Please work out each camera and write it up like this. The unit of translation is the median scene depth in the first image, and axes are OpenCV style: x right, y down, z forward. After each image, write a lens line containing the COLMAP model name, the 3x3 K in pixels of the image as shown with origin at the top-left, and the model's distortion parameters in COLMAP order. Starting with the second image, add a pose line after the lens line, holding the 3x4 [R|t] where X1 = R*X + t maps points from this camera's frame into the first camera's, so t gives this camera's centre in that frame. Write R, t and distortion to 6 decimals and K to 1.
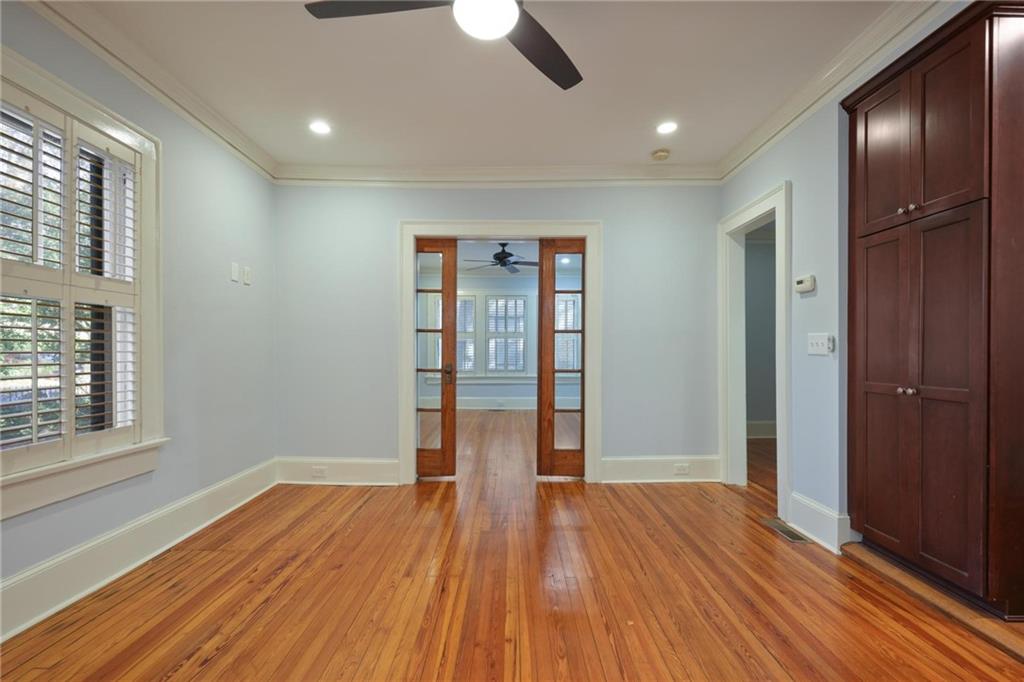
lens RADIAL K [[467.1, 0, 513.9], [0, 467.1, 348.1], [0, 0, 1]] dist [0.004988, -0.002148]
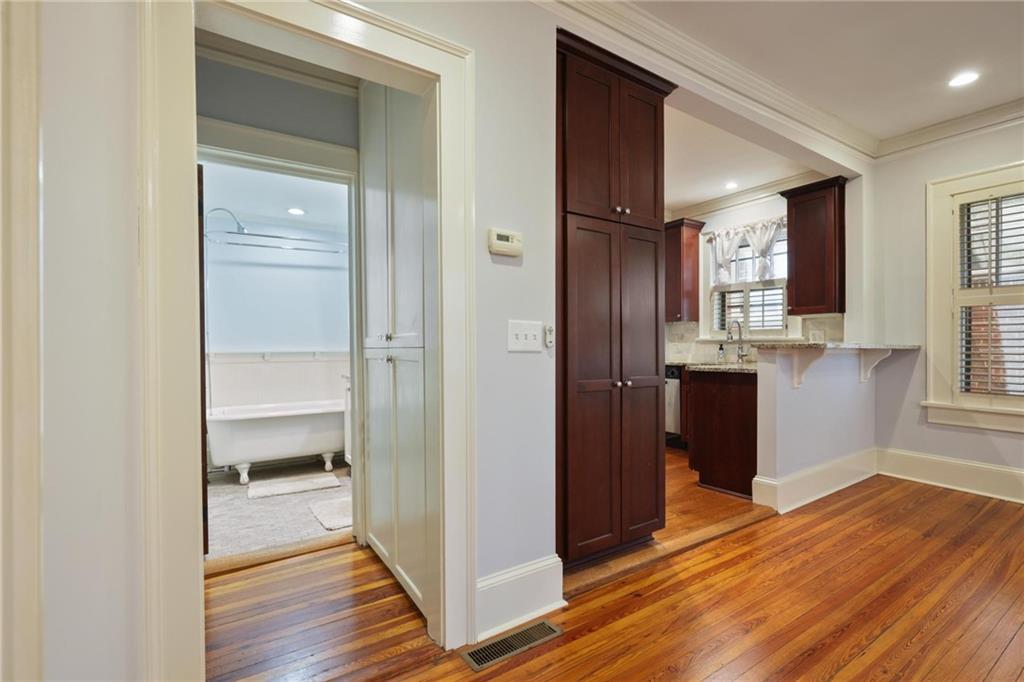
lens RADIAL K [[467.1, 0, 514.9], [0, 467.1, 349.0], [0, 0, 1]] dist [0.004988, -0.002148]
pose [[-0.547965, -0.001286, 0.836500, 0.077905], [0.003910, 0.999984, 0.004098, 0.007582], [-0.836492, 0.005516, -0.547952, 1.417835]]
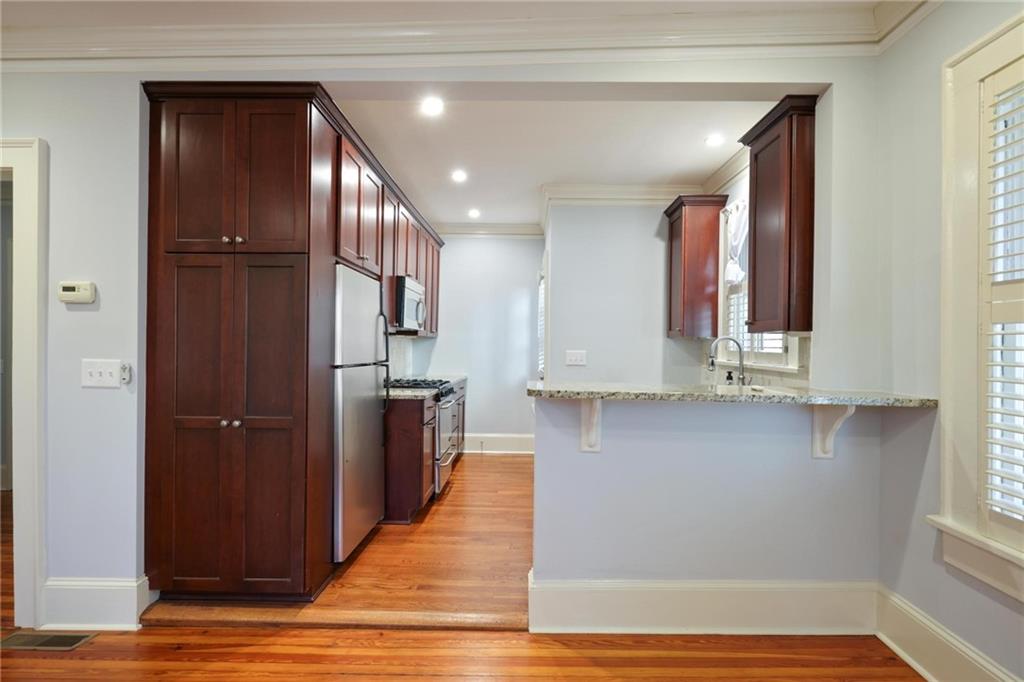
lens RADIAL K [[467.1, 0, 514.2], [0, 467.1, 345.7], [0, 0, 1]] dist [0.004988, -0.002148]
pose [[0.030894, -0.002623, 0.999519, -0.105562], [-0.010237, 0.999943, 0.002940, -0.065104], [-0.999470, -0.010323, 0.030865, 0.298033]]
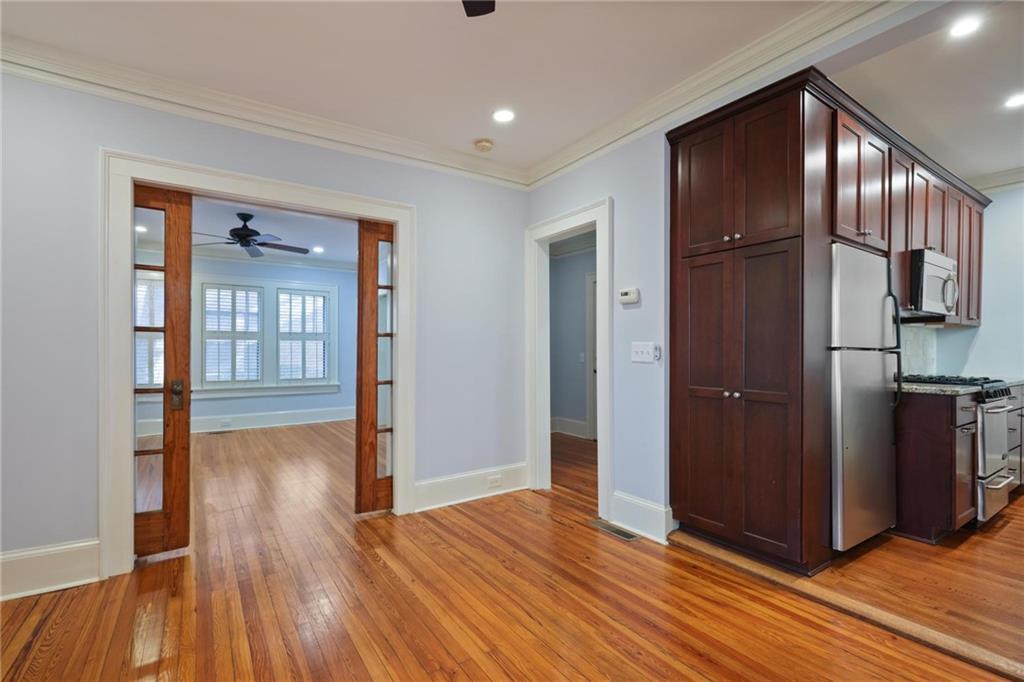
lens RADIAL K [[467.1, 0, 515.5], [0, 467.1, 349.9], [0, 0, 1]] dist [0.004988, -0.002148]
pose [[0.830164, 0.000330, 0.557519, -0.199701], [-0.001040, 0.999999, 0.000957, -0.015383], [-0.557518, -0.001375, 0.830164, 0.271557]]
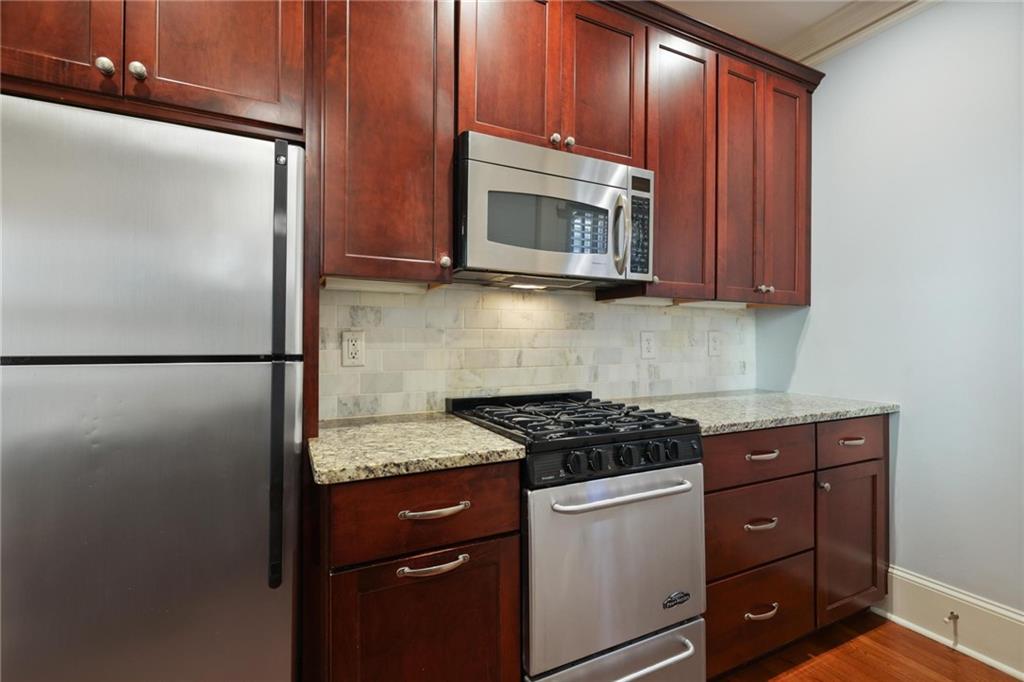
lens RADIAL K [[467.1, 0, 515.9], [0, 467.1, 333.1], [0, 0, 1]] dist [0.004988, -0.002148]
pose [[0.891891, 0.007865, 0.452183, 1.031782], [-0.002543, 0.999920, -0.012375, -0.031855], [-0.452244, 0.009887, 0.891839, 0.182352]]
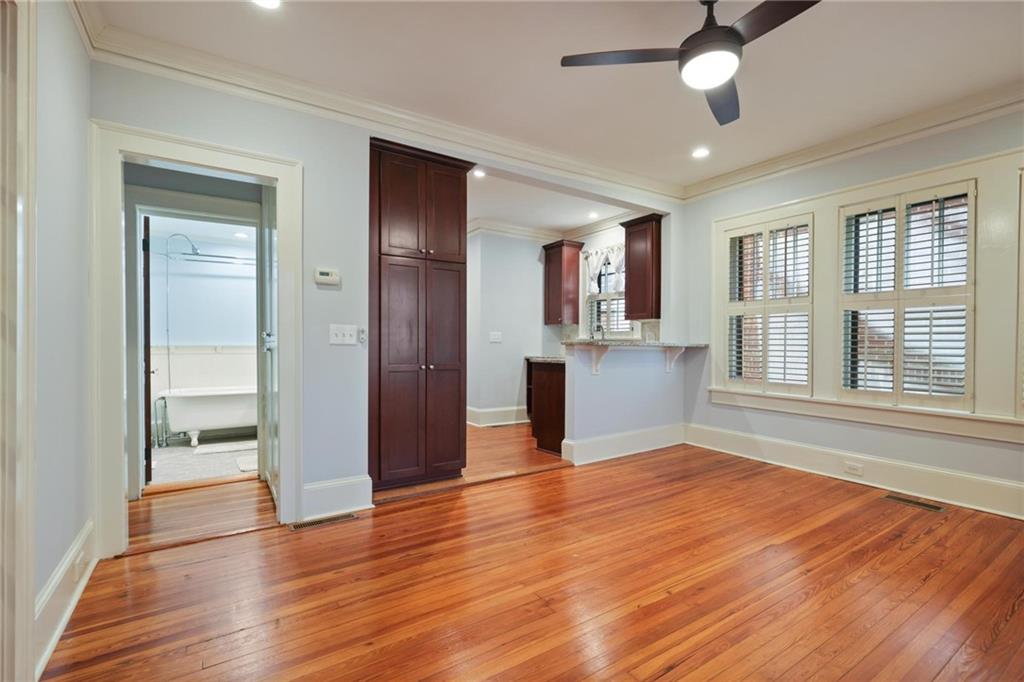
lens RADIAL K [[467.1, 0, 512.7], [0, 467.1, 348.7], [0, 0, 1]] dist [0.004988, -0.002148]
pose [[-0.545442, -0.007181, 0.838118, -0.501110], [-0.004049, 0.999974, 0.005933, 0.015907], [-0.838139, -0.000157, -0.545457, 1.288514]]
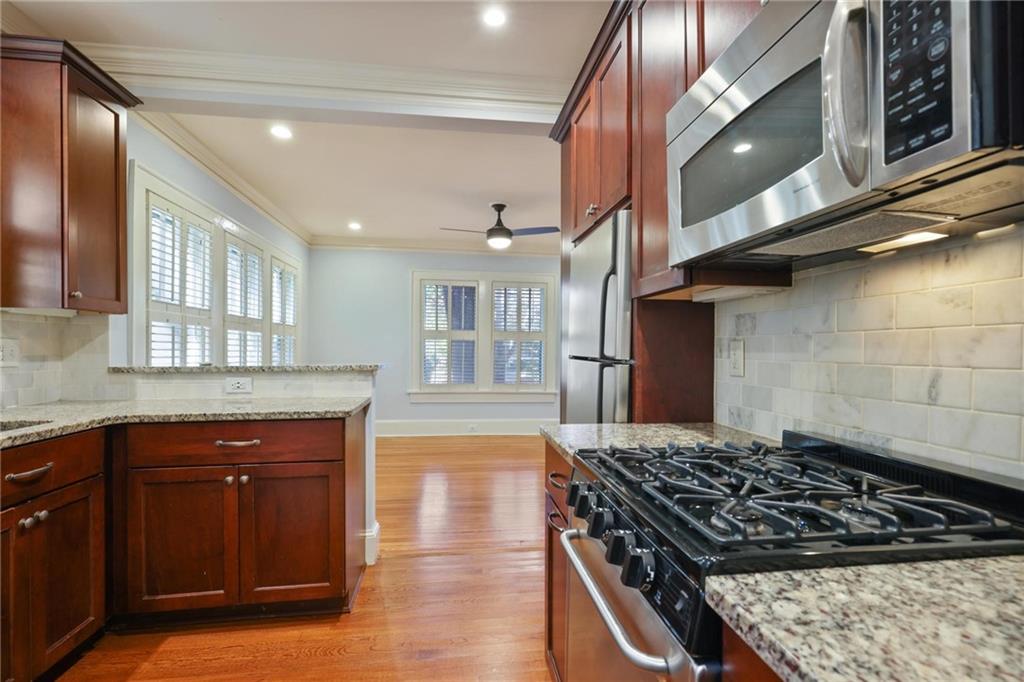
lens RADIAL K [[467.1, 0, 512.3], [0, 467.1, 348.4], [0, 0, 1]] dist [0.004988, -0.002148]
pose [[0.110940, 0.000014, -0.993827, 1.656216], [-0.001596, 0.999999, -0.000165, -0.030682], [0.993826, 0.001605, 0.110940, 0.459617]]
